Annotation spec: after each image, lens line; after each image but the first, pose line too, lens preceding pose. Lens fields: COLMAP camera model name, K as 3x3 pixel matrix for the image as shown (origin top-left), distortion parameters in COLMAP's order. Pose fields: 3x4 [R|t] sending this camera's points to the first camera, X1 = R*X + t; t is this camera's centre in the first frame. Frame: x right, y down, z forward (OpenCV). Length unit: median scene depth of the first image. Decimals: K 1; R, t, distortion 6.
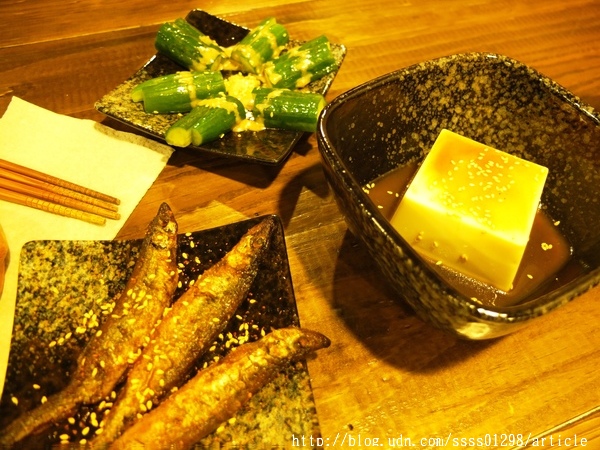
lens RADIAL K [[500.0, 0, 300.0], [0, 500.0, 225.0], [0, 0, 1]] dist [-0.071508, 0.001868]
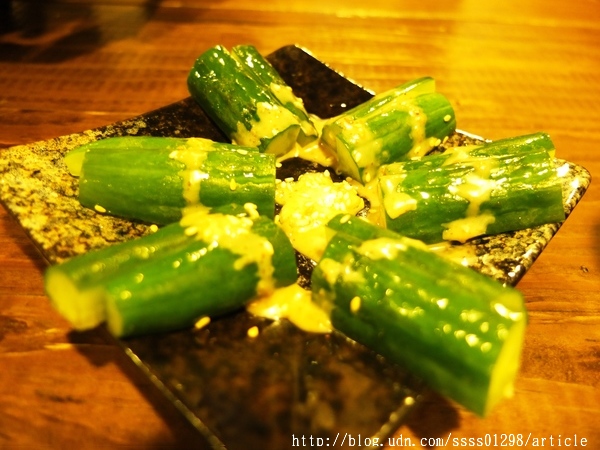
lens RADIAL K [[487.9, 0, 298.8], [0, 487.9, 204.9], [0, 0, 1]] dist [-0.054609, 0.006006]
pose [[0.929076, 0.246826, -0.275491, -0.015865], [-0.304997, 0.932585, -0.193036, -0.187105], [0.209272, 0.263369, 0.941723, 0.591110]]
